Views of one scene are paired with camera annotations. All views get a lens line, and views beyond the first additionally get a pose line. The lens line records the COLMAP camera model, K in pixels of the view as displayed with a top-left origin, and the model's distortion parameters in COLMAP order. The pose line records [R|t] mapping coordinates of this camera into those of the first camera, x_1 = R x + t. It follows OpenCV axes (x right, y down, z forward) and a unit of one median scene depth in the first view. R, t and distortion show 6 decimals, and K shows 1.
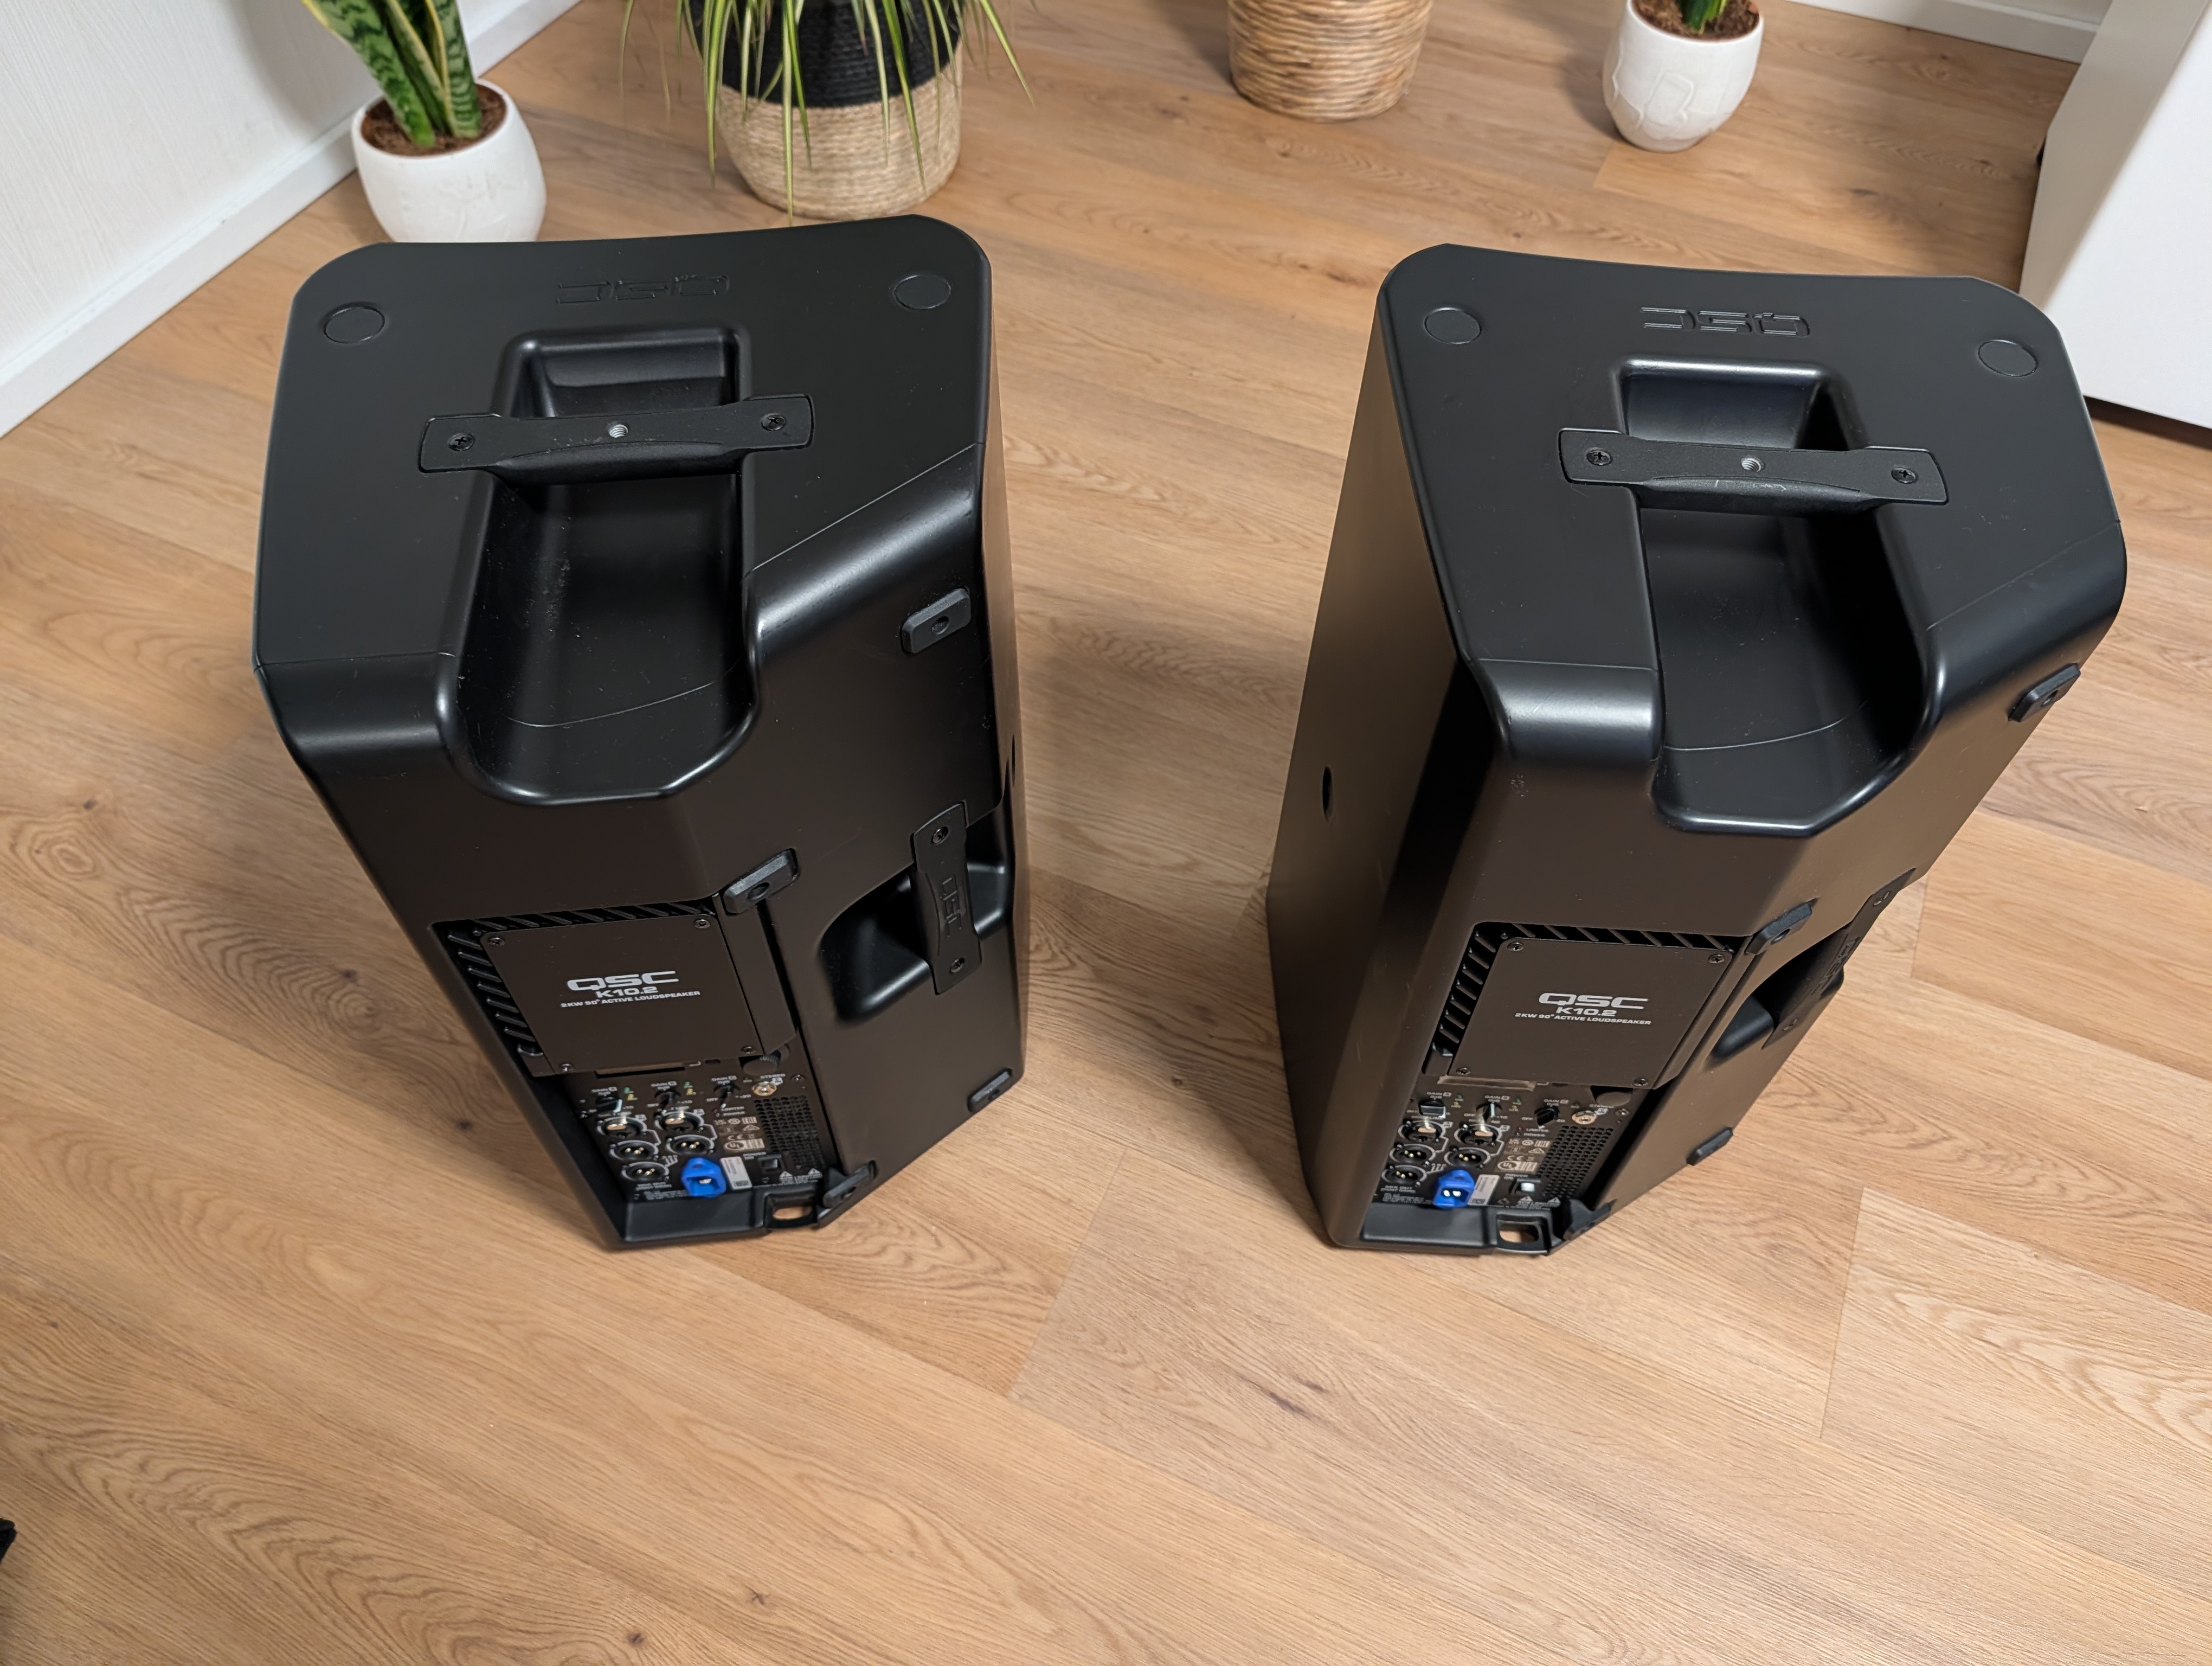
lens RADIAL K [[1589.4, 0, 1132.9], [0, 1589.4, 822.8], [0, 0, 1]] dist [-0.000424, 0.000537]
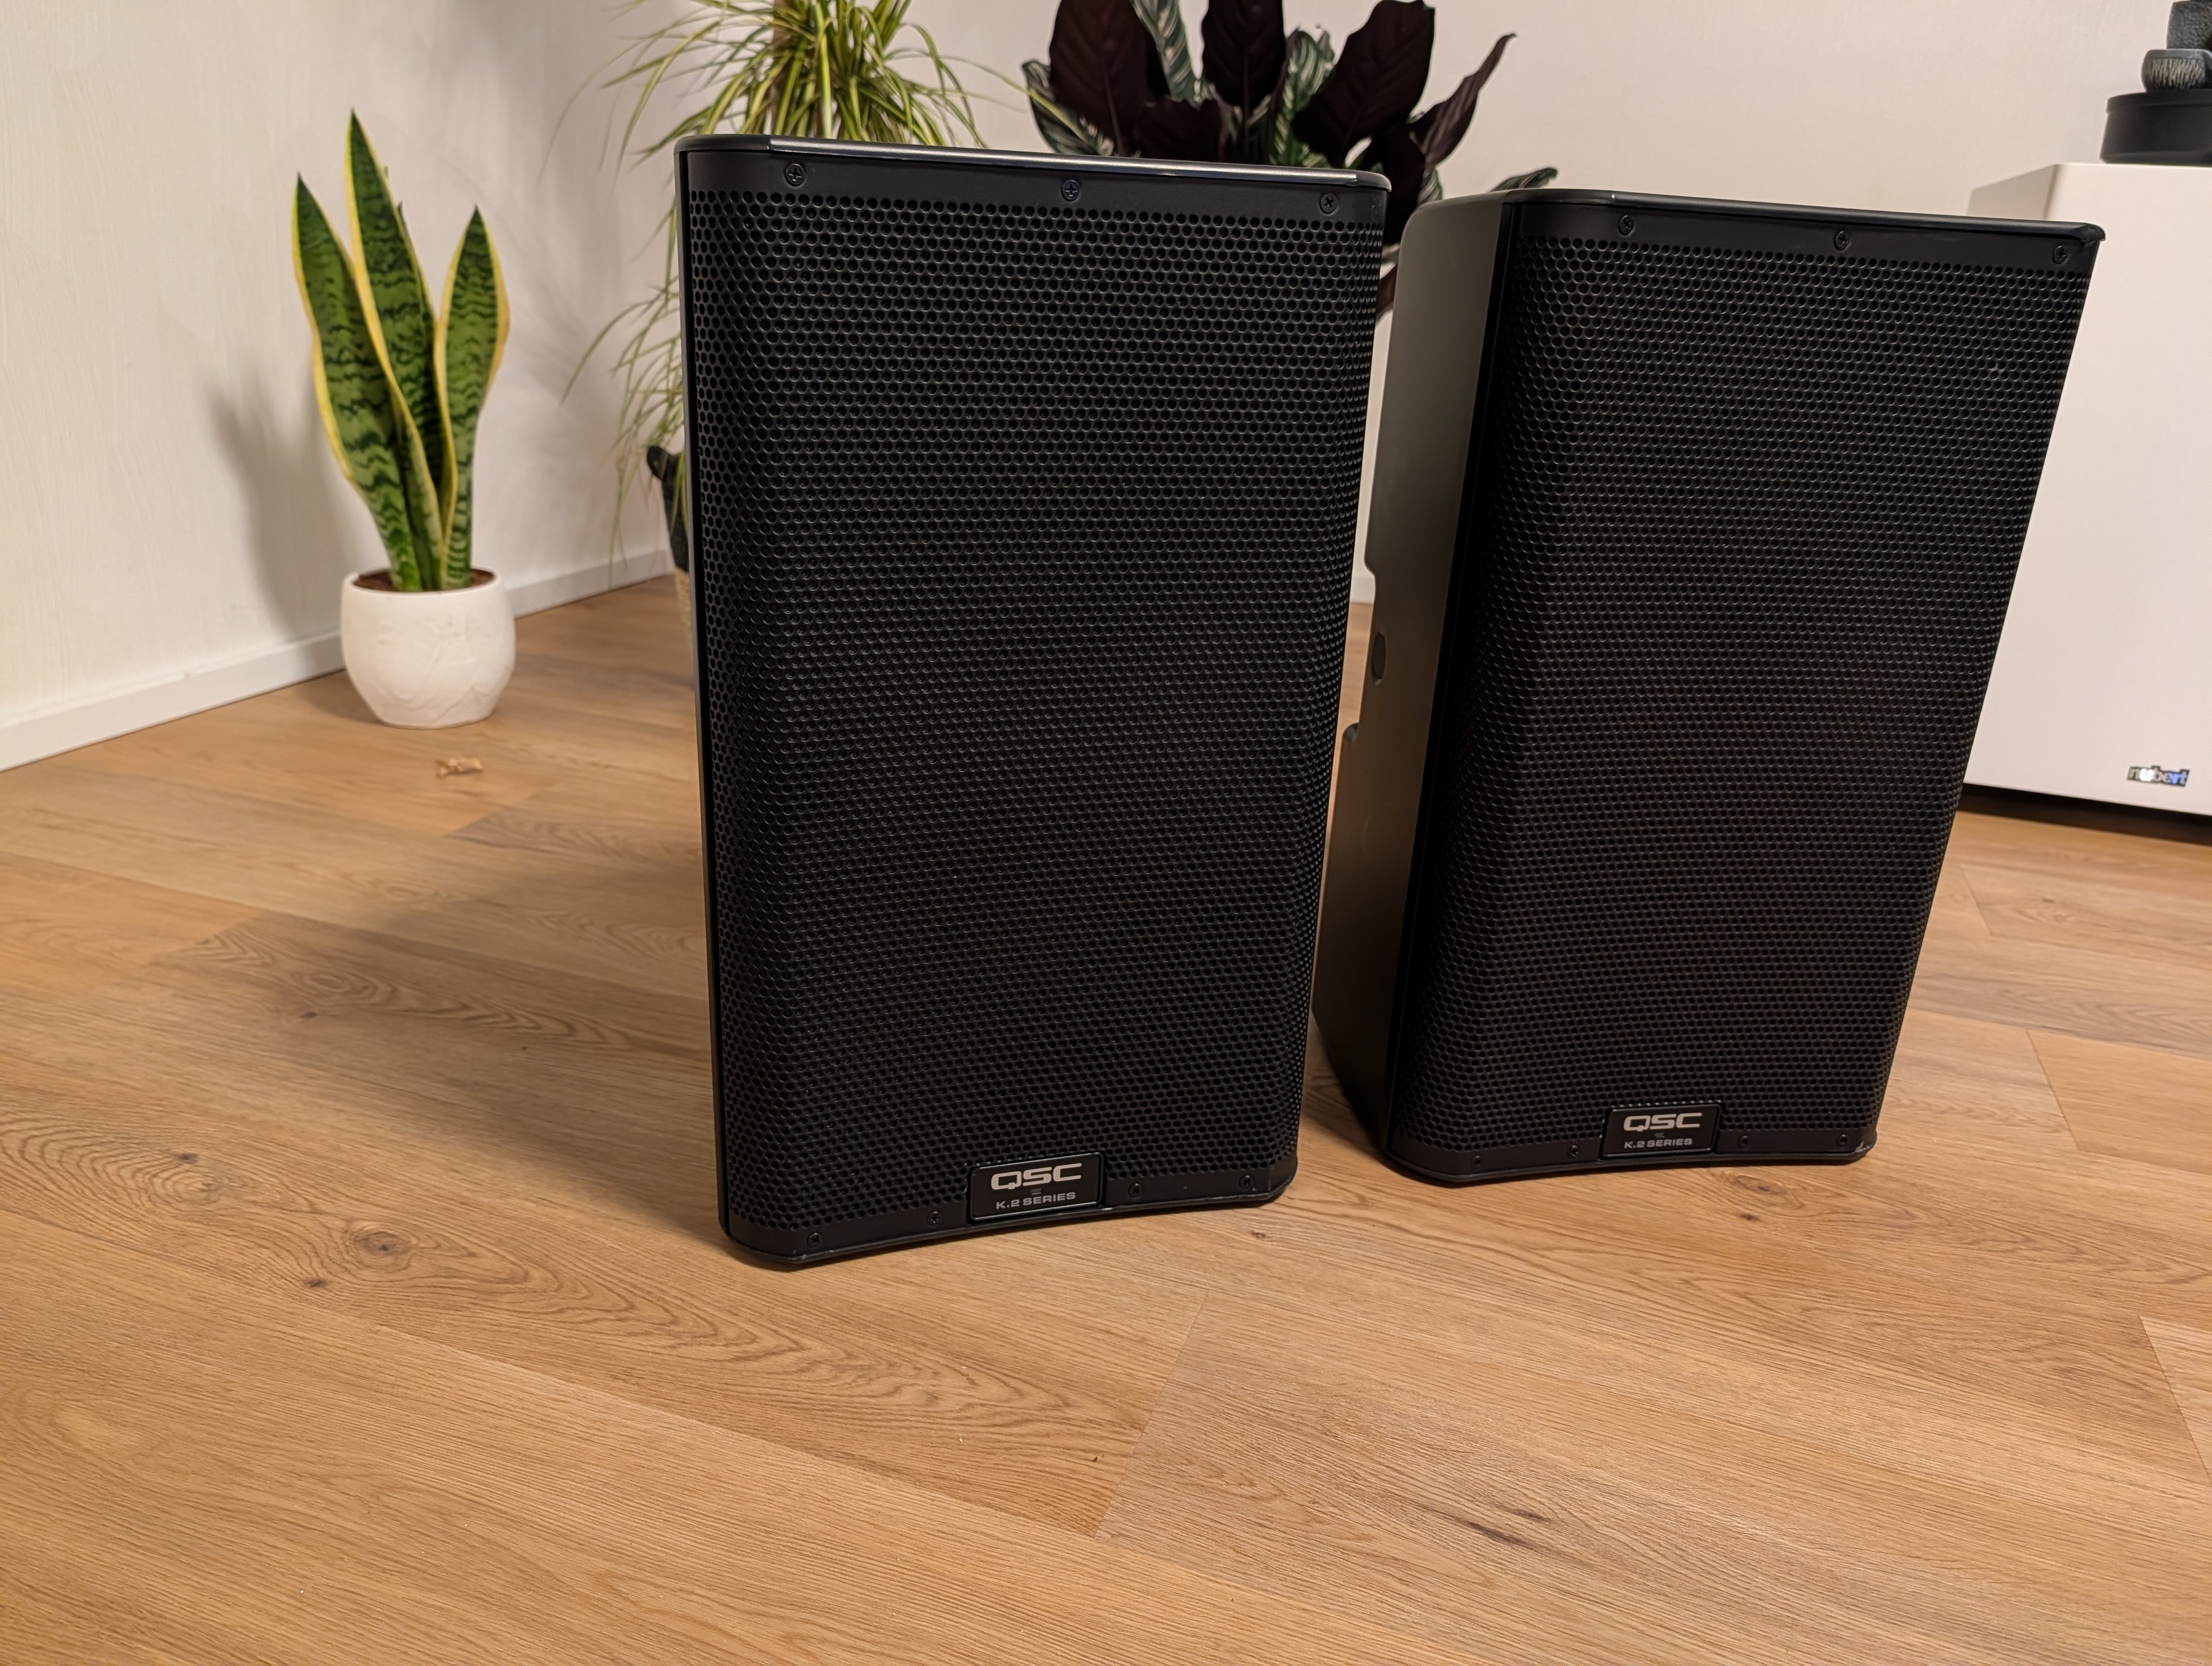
lens RADIAL K [[1607.4, 0, 1087.4], [0, 1607.4, 832.7], [0, 0, 1]] dist [-0.000936, -0.000403]
pose [[0.996694, -0.003216, 0.081183, -0.129422], [0.047006, 0.837825, -0.543911, 0.457845], [-0.066268, 0.545929, 0.835207, 0.250411]]
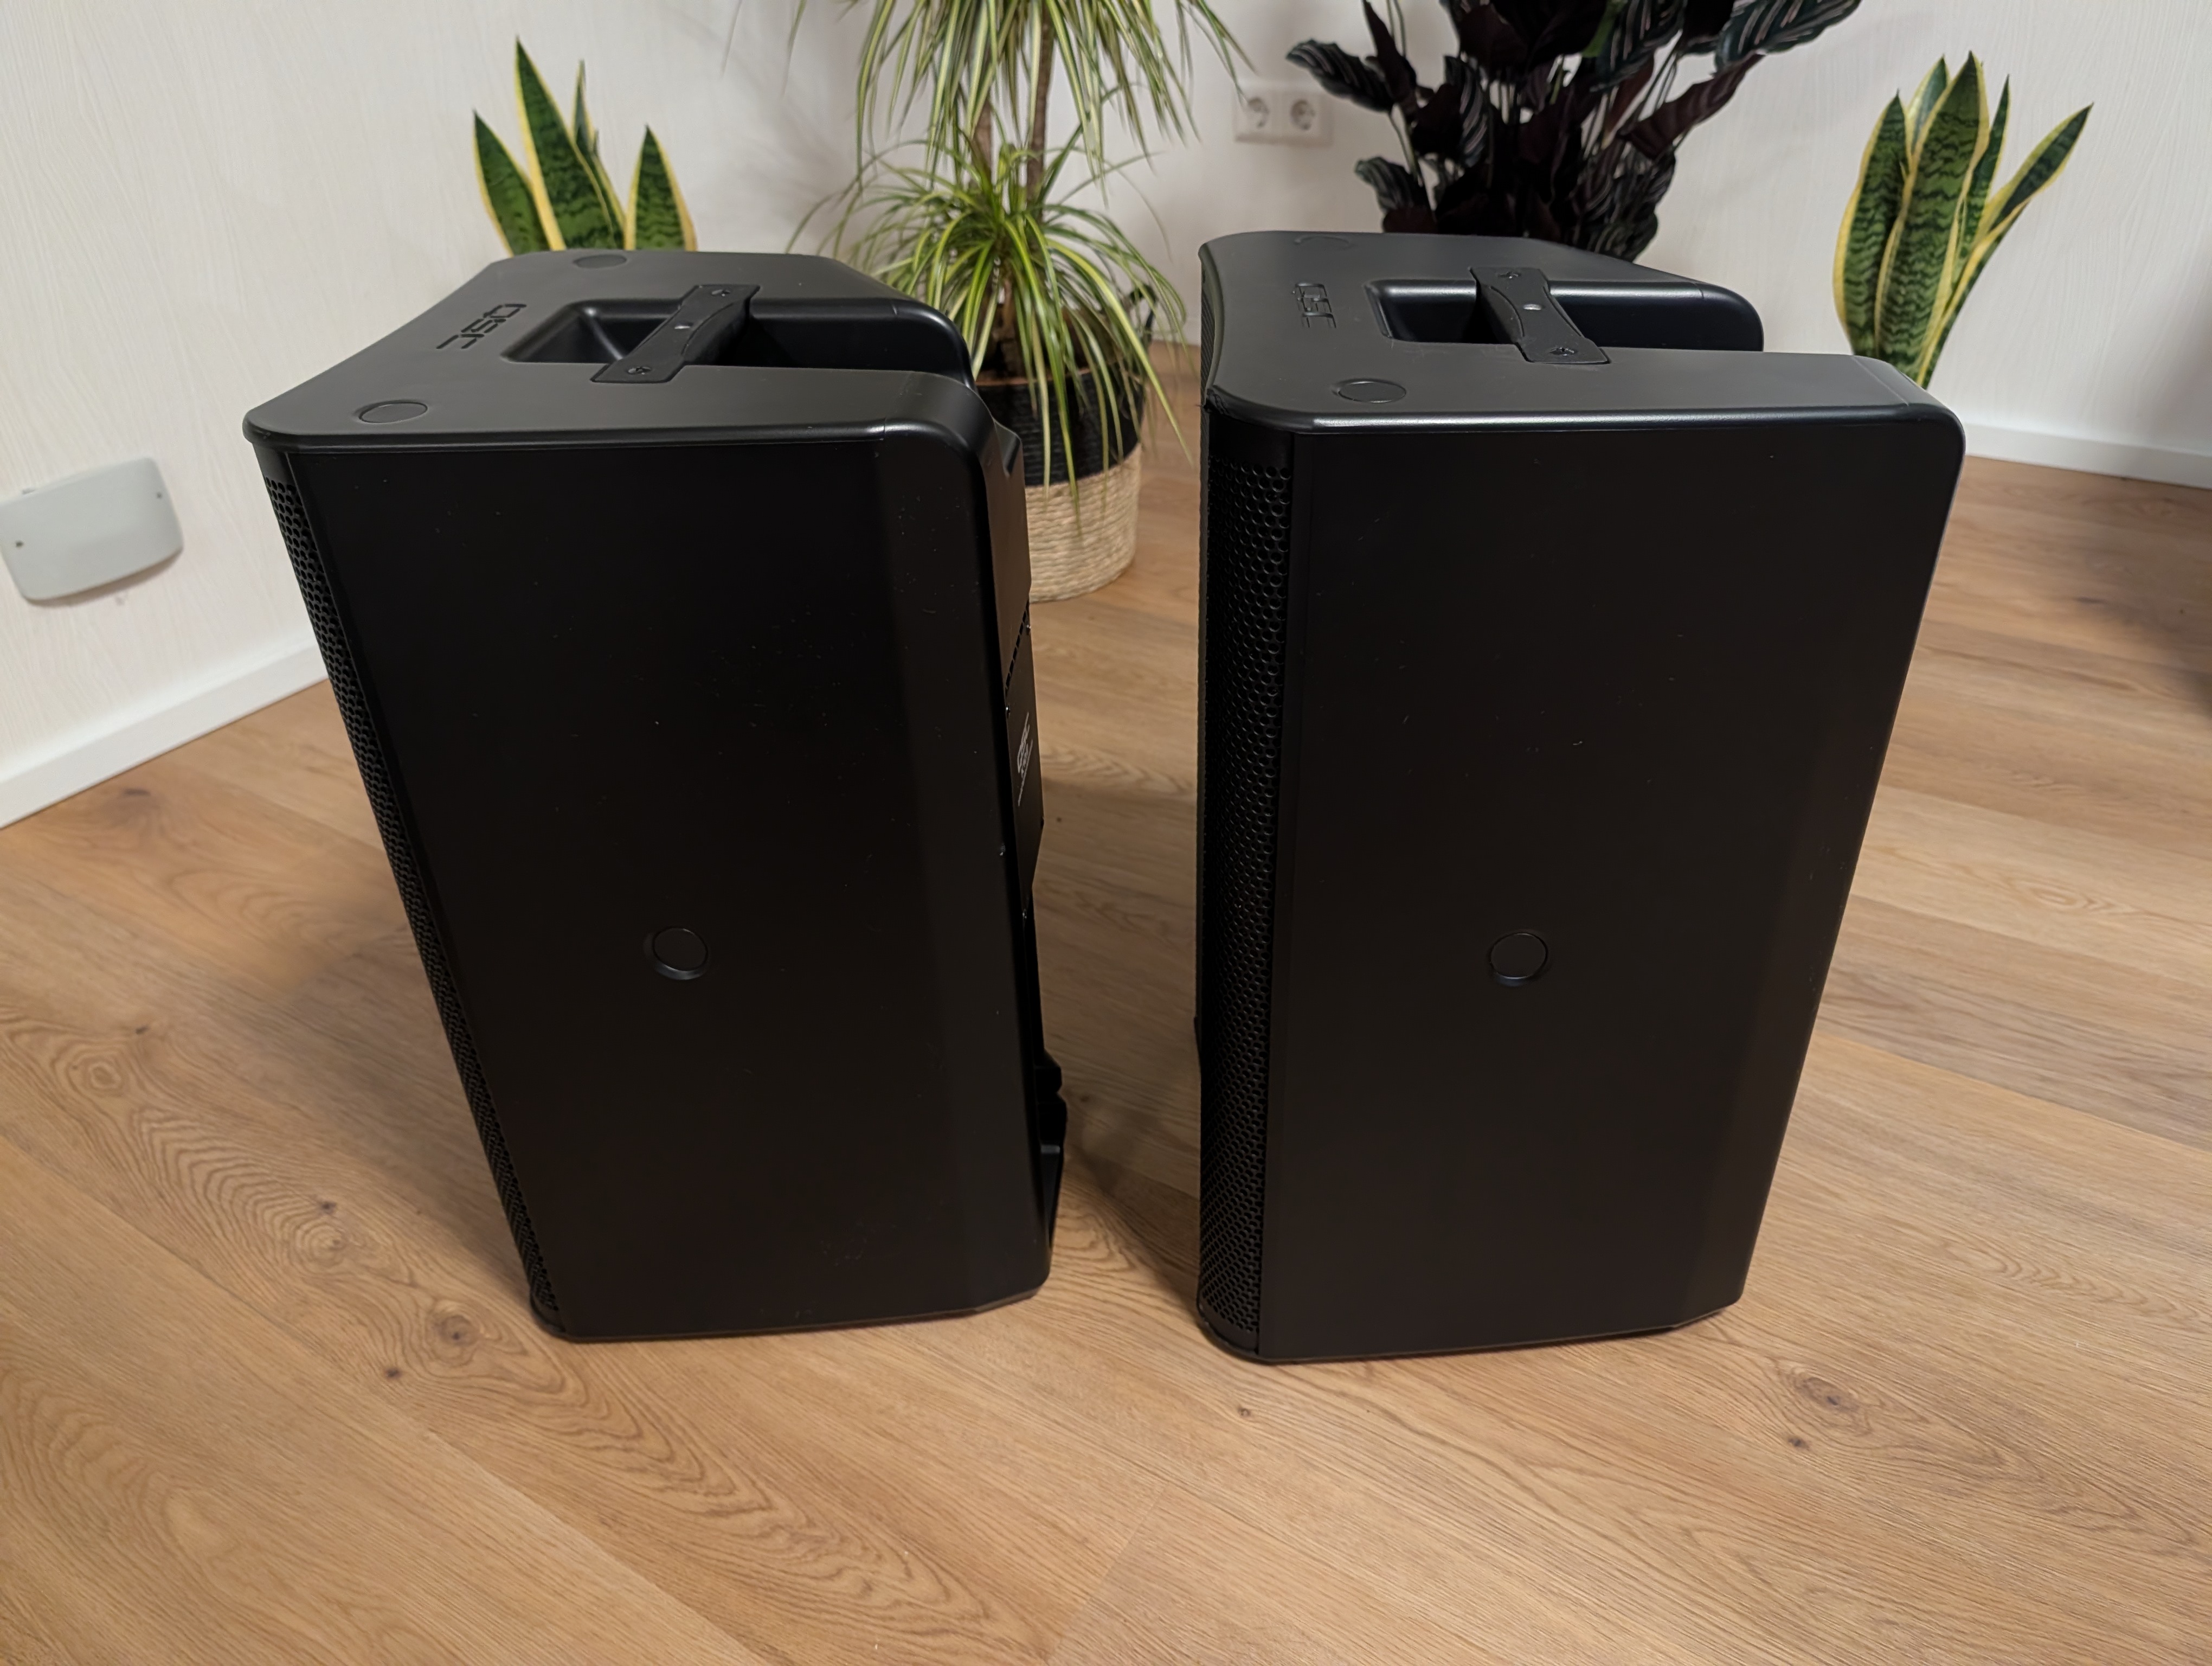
lens RADIAL K [[1601.5, 0, 1104.1], [0, 1601.5, 838.2], [0, 0, 1]] dist [0.005839, -0.009338]
pose [[0.985868, 0.036223, -0.163559, 0.084910], [-0.091297, 0.934786, -0.343278, 0.190779], [0.140458, 0.353360, 0.924883, 0.172700]]
